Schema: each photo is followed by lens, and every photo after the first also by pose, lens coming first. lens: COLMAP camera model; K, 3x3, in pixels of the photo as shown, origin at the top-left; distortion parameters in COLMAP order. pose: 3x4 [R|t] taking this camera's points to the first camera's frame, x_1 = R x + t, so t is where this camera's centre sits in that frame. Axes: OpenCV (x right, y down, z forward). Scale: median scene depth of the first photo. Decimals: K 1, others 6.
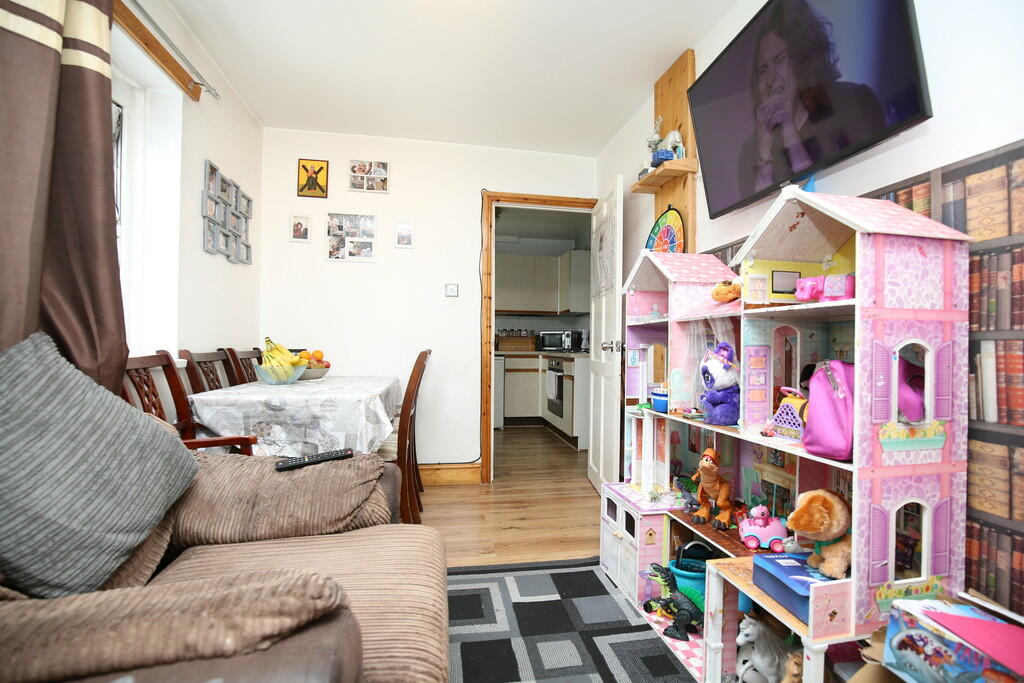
lens RADIAL K [[480.3, 0, 513.5], [0, 480.3, 342.5], [0, 0, 1]] dist [-0.015546, -0.000117]
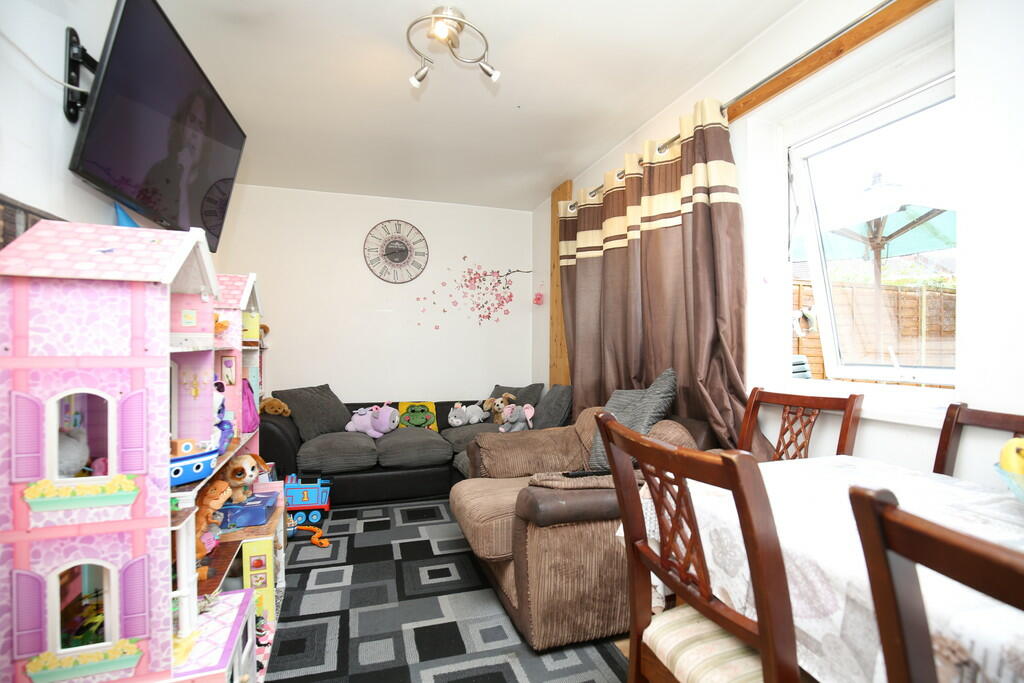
lens RADIAL K [[480.3, 0, 509.6], [0, 480.3, 340.5], [0, 0, 1]] dist [-0.015546, -0.000117]
pose [[0.991674, -0.005183, 0.128672, 1.558525], [0.004337, 0.999967, 0.006853, -0.103589], [-0.128703, -0.006238, 0.991664, -0.020537]]
